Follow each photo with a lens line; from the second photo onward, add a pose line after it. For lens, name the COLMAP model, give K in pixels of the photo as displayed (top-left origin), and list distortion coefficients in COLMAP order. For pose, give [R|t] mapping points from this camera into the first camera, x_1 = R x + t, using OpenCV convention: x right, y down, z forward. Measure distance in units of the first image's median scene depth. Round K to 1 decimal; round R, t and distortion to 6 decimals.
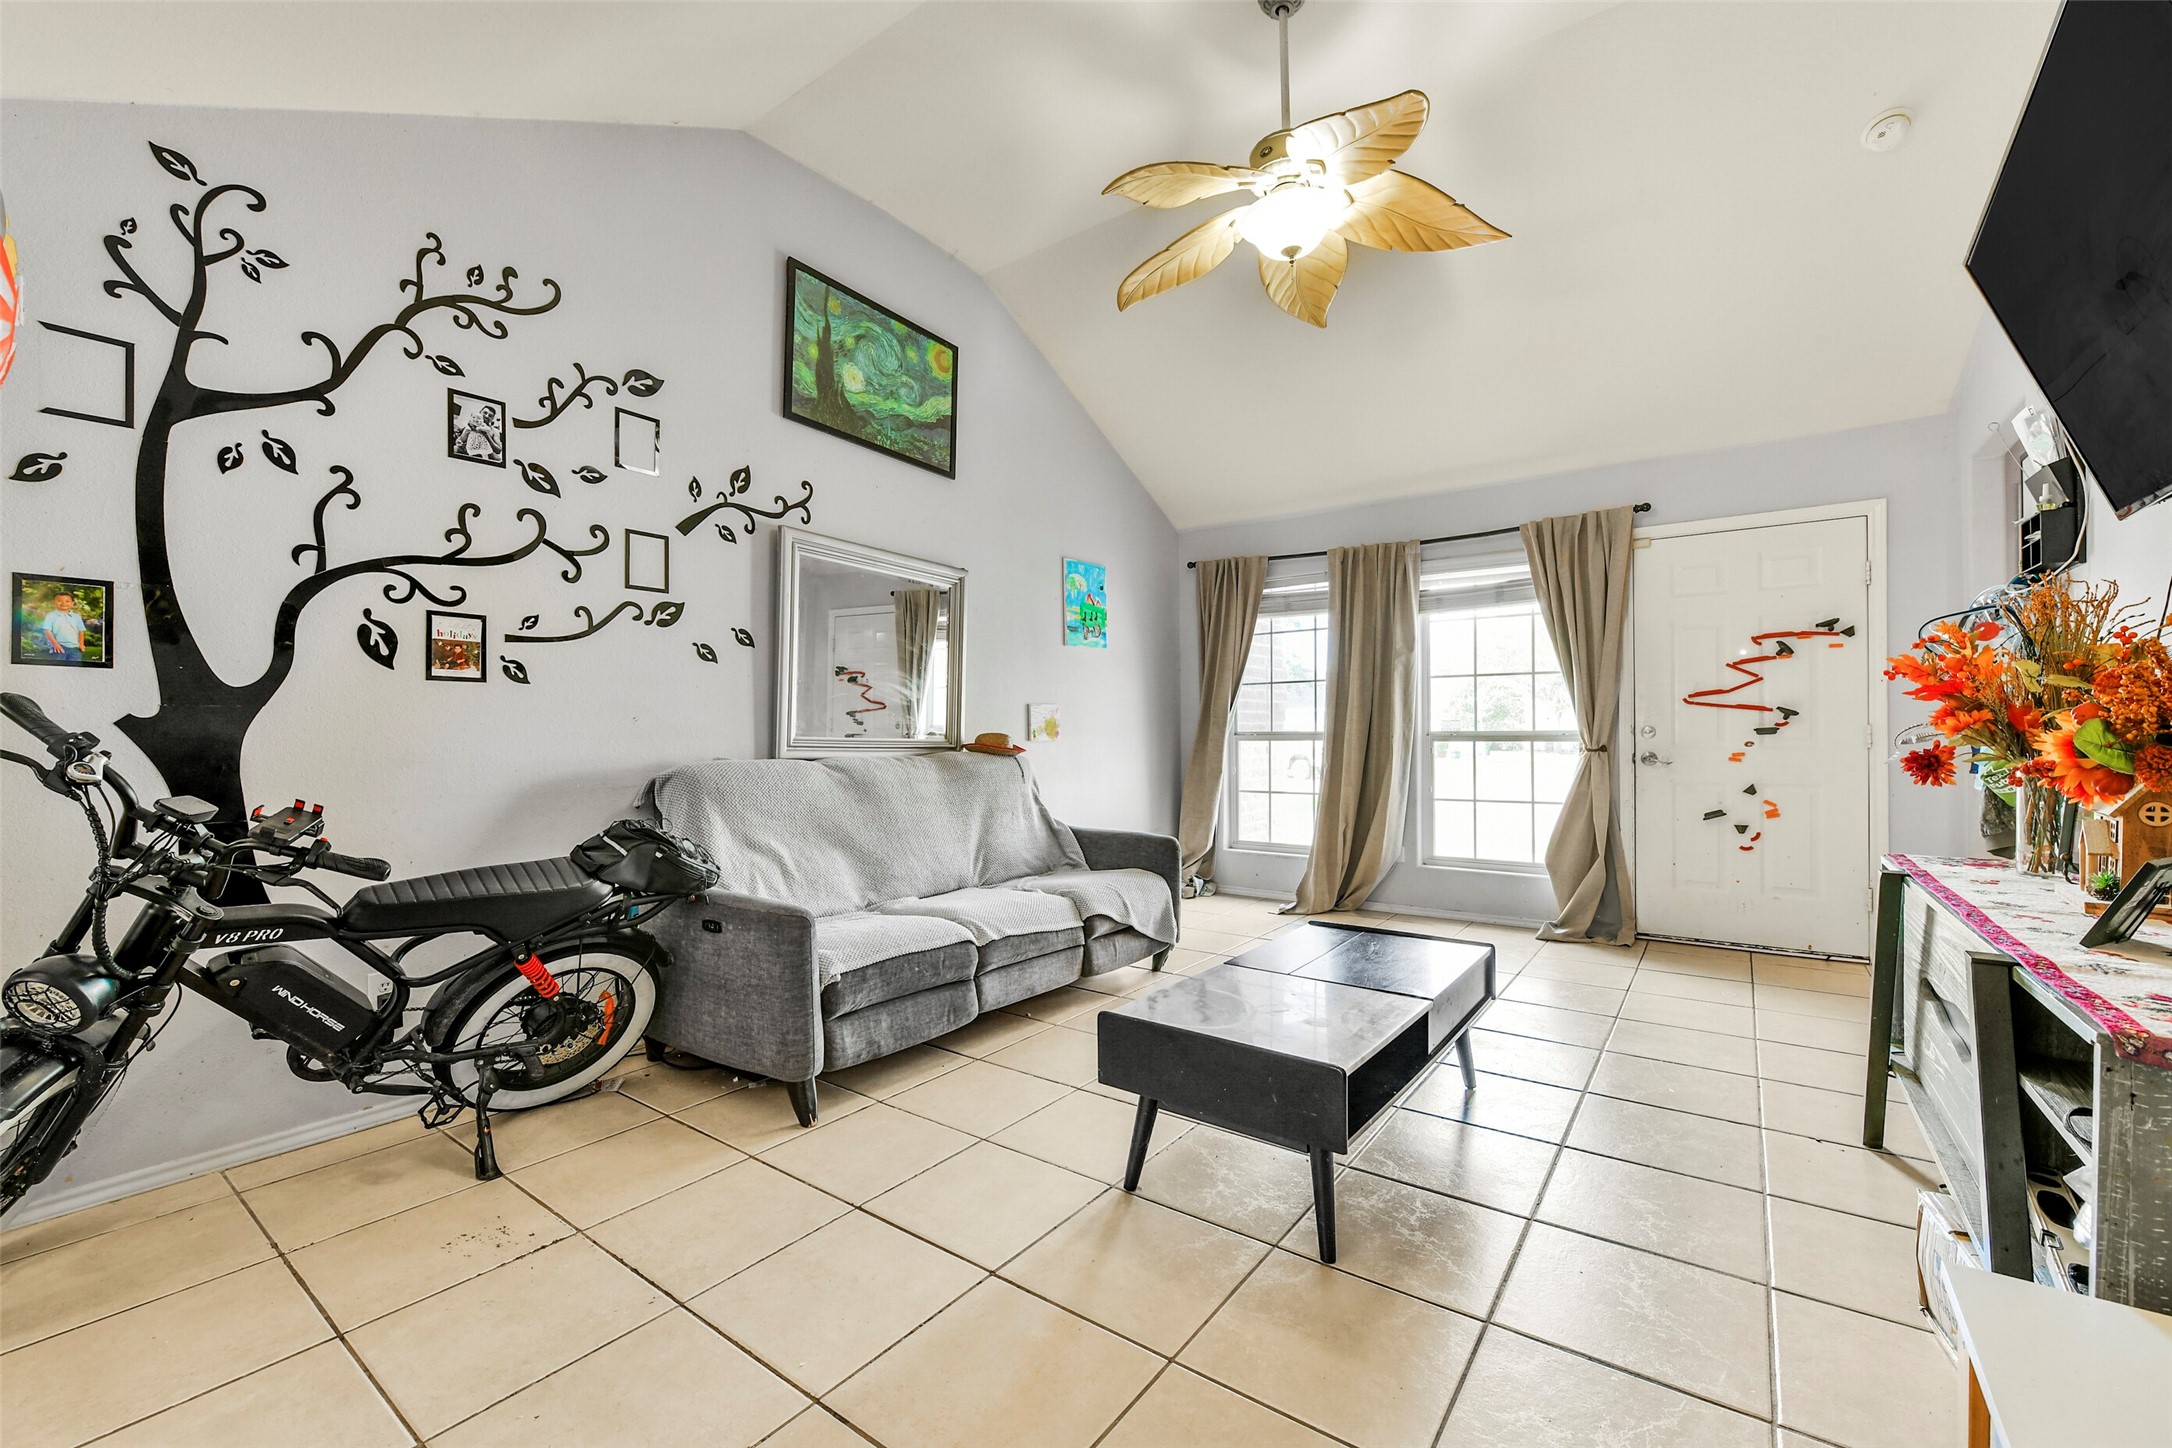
lens RADIAL K [[877.0, 0, 1086.0], [0, 877.0, 728.7], [0, 0, 1]] dist [-0.000417, 0.000016]
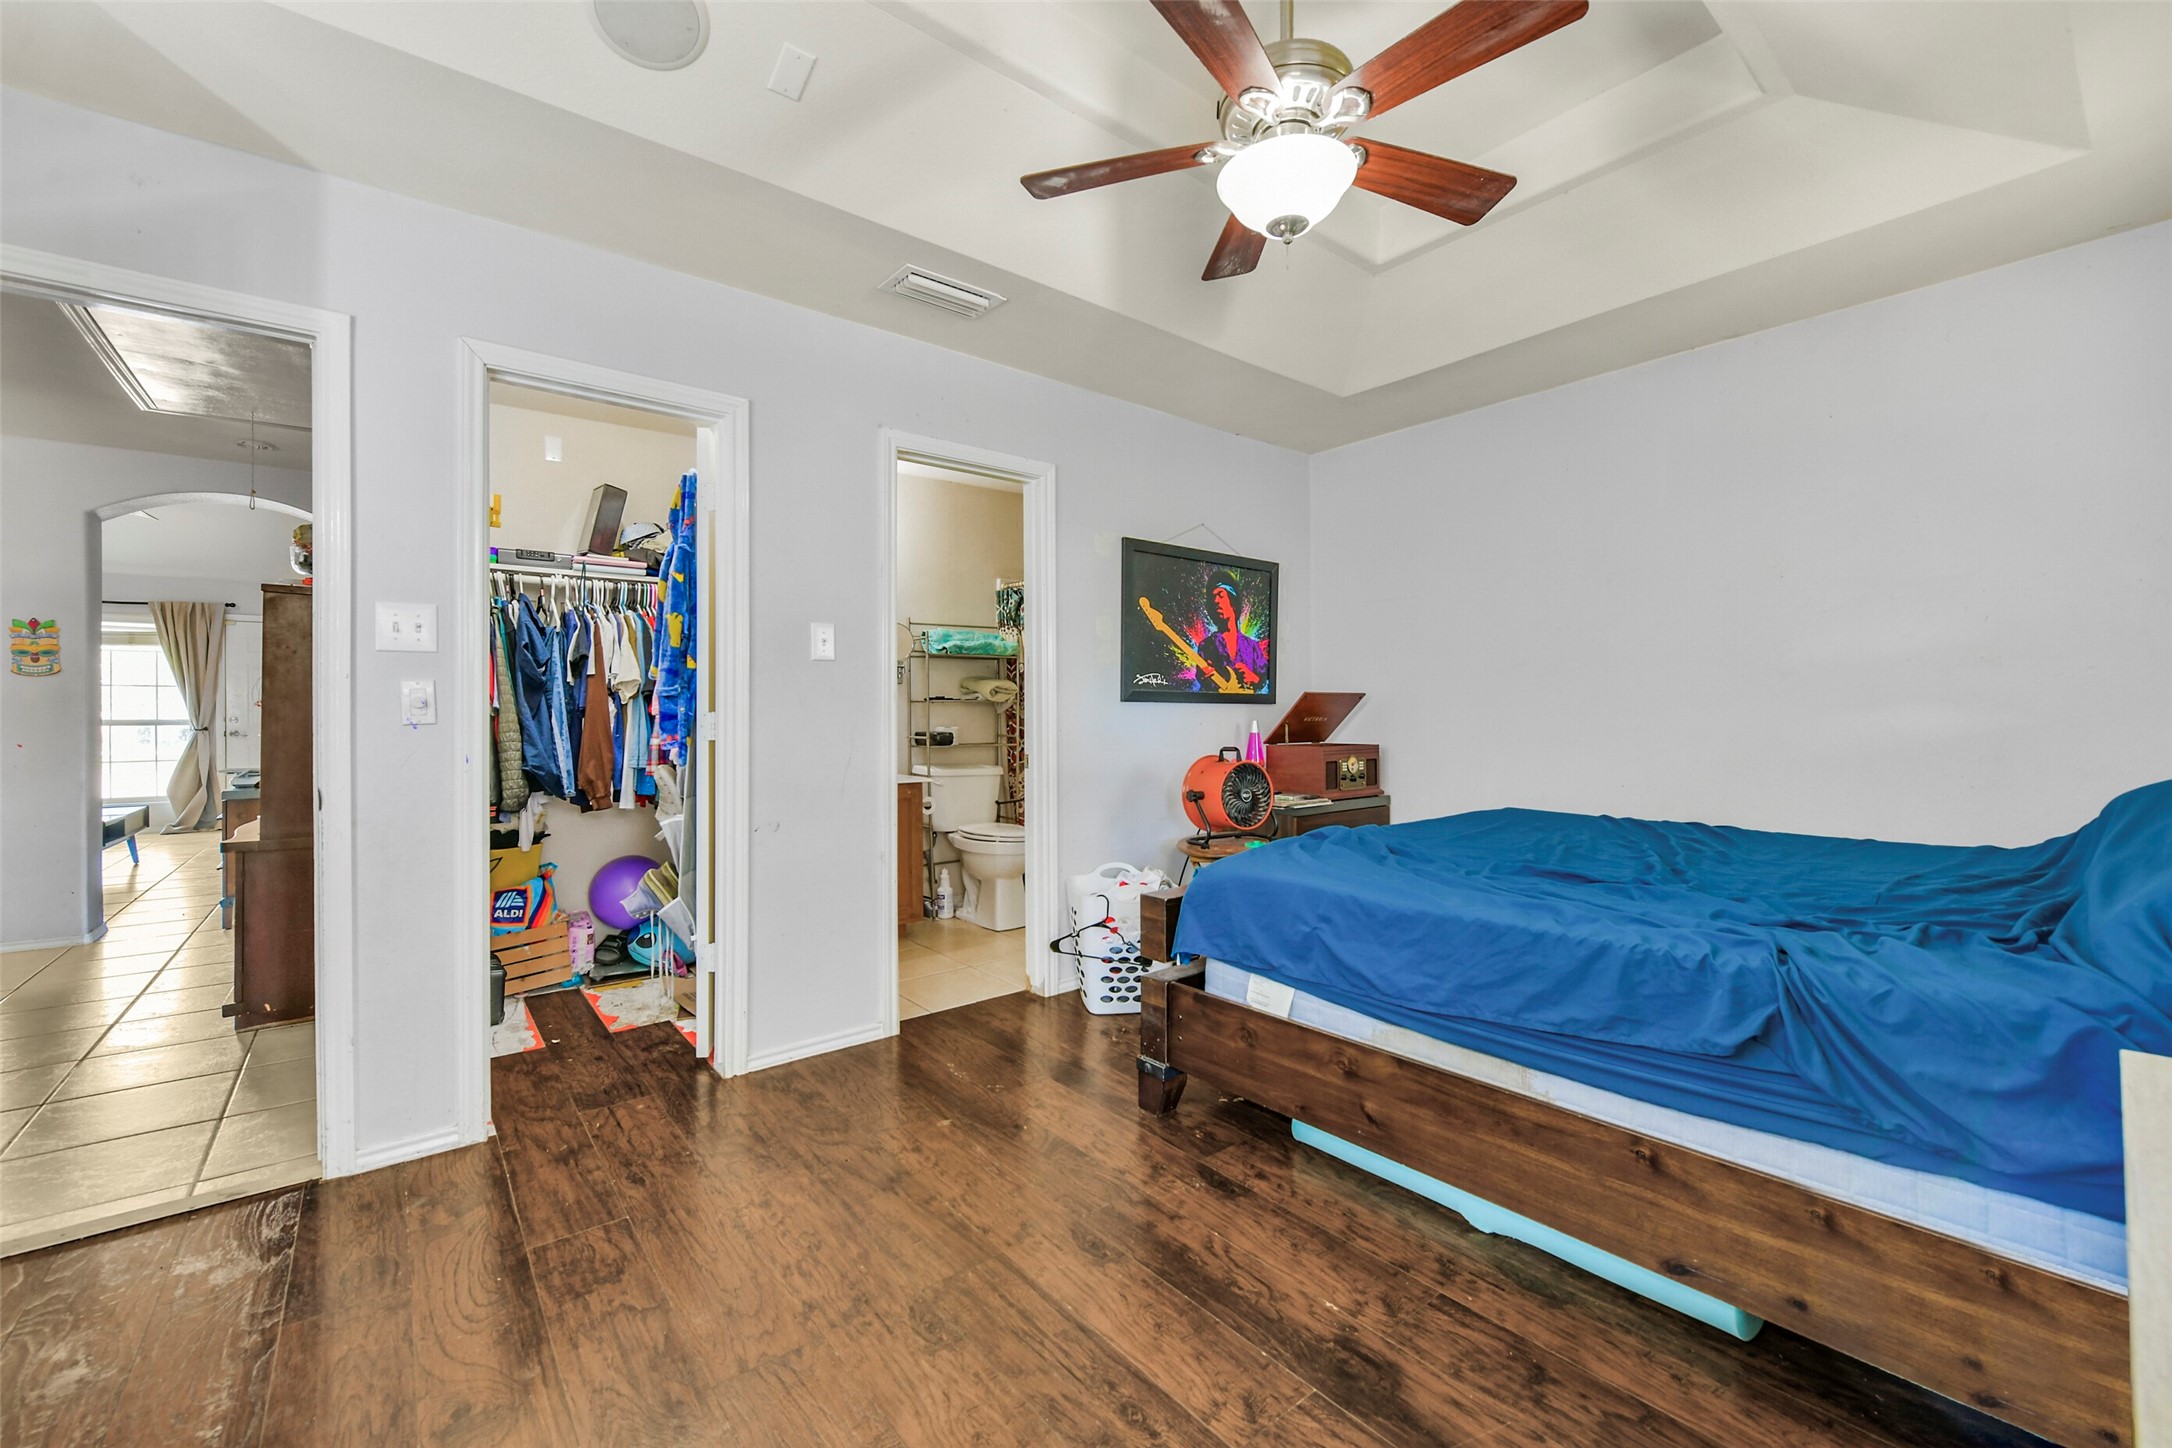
lens RADIAL K [[877.0, 0, 1085.2], [0, 877.0, 720.4], [0, 0, 1]] dist [-0.000417, 0.000016]
pose [[0.261831, -0.003941, 0.965106, -0.709079], [-0.006408, 0.999963, 0.005822, -0.018291], [-0.965092, -0.007708, 0.261796, -1.273167]]
